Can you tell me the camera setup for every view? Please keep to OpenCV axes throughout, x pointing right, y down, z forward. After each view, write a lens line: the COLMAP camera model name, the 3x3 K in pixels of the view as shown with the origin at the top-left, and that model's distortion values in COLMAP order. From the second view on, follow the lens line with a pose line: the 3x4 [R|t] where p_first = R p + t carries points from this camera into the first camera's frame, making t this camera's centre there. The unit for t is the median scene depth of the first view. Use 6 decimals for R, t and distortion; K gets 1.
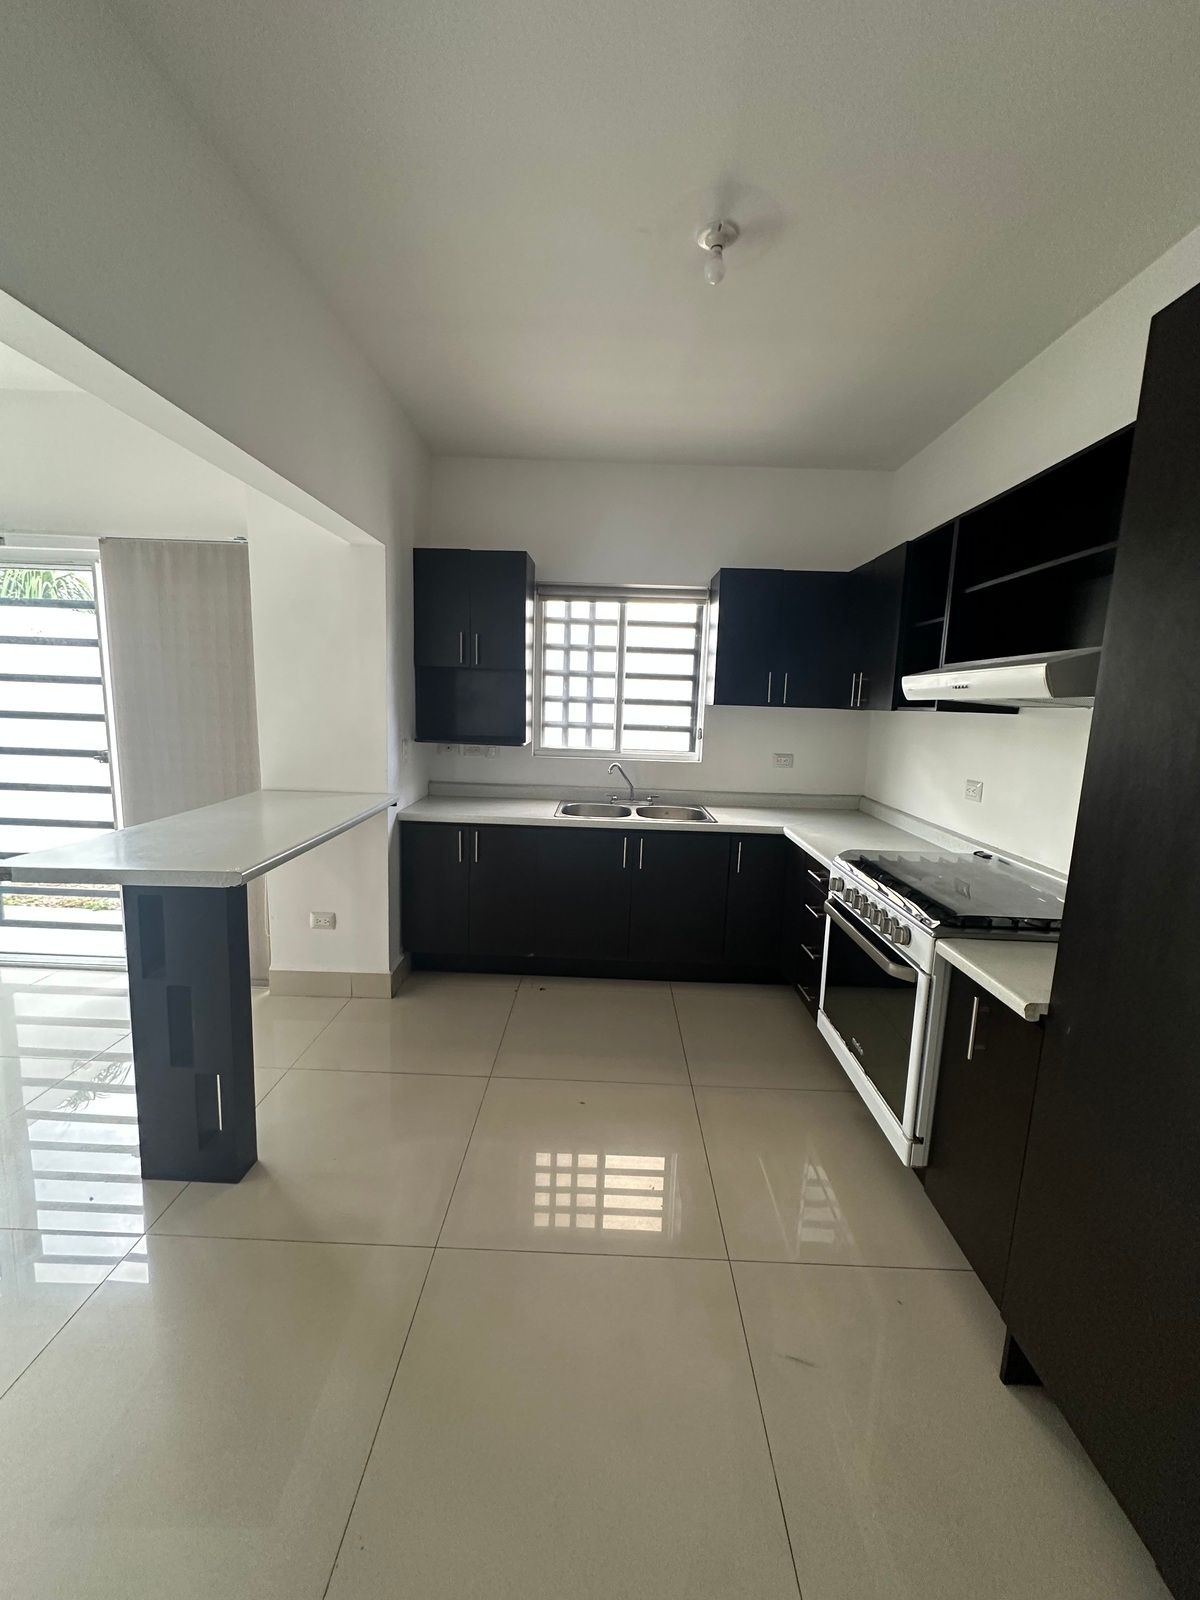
lens RADIAL K [[671.2, 0, 597.9], [0, 671.2, 780.5], [0, 0, 1]] dist [-0.000158, 0.000000]
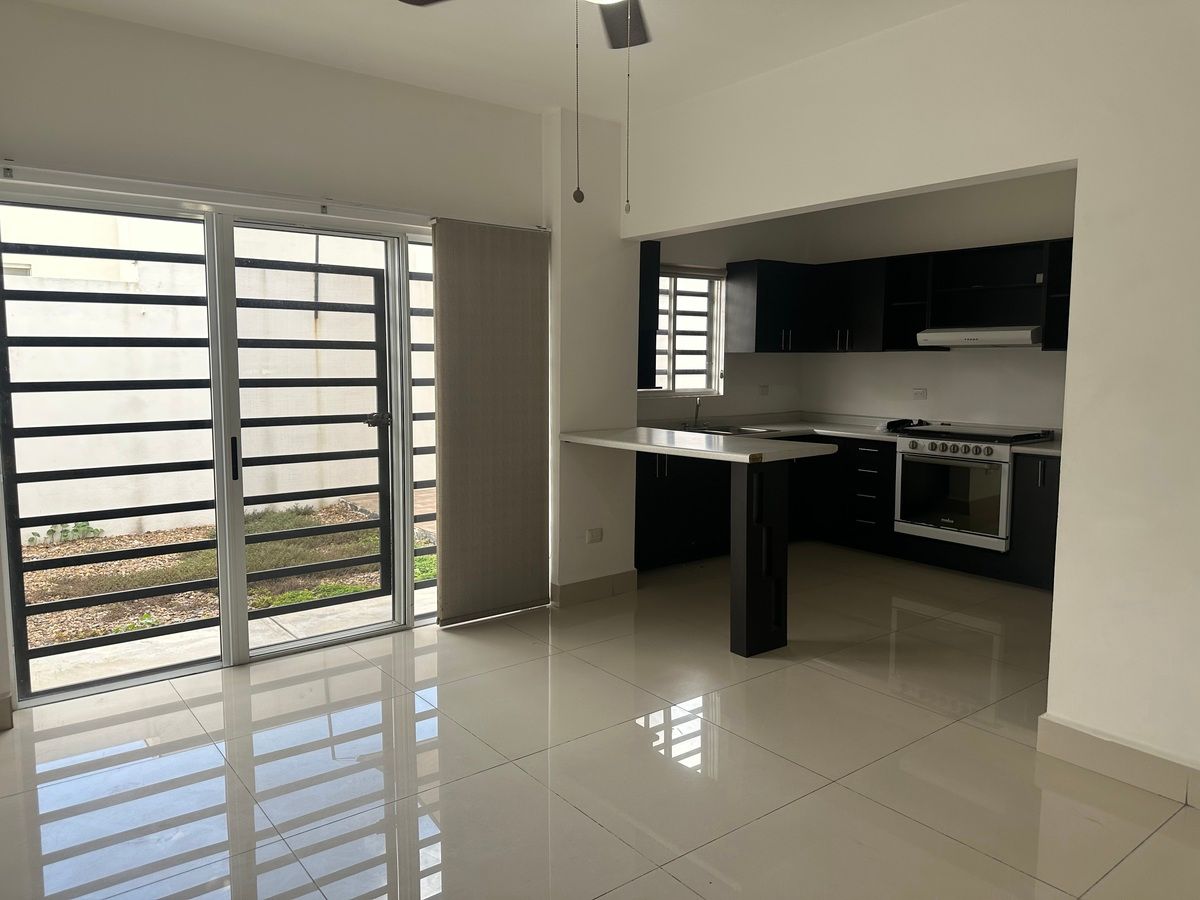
lens RADIAL K [[831.6, 0, 601.9], [0, 831.6, 442.5], [0, 0, 1]] dist [0.032781, -0.043651]
pose [[0.774092, -0.095574, 0.625817, -1.241692], [0.099187, 0.994640, 0.029213, -0.004779], [-0.625255, 0.039459, 0.779422, -0.192701]]
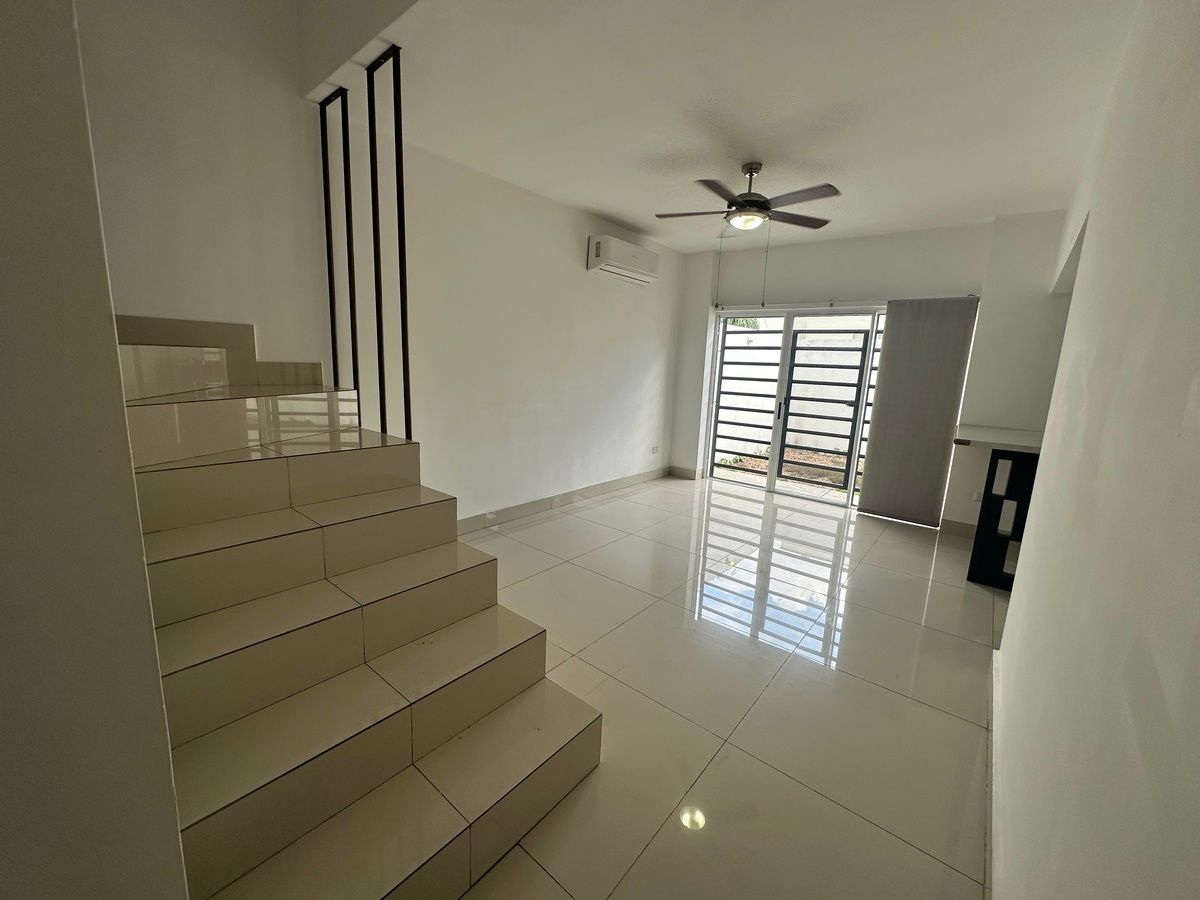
lens RADIAL K [[479.7, 0, 598.5], [0, 479.7, 449.1], [0, 0, 1]] dist [0.000735, 0.000158]
pose [[0.784160, 0.108690, -0.610966, -0.413708], [-0.088636, 0.994065, 0.063080, 0.079333], [0.614196, 0.004689, 0.789139, -0.658680]]
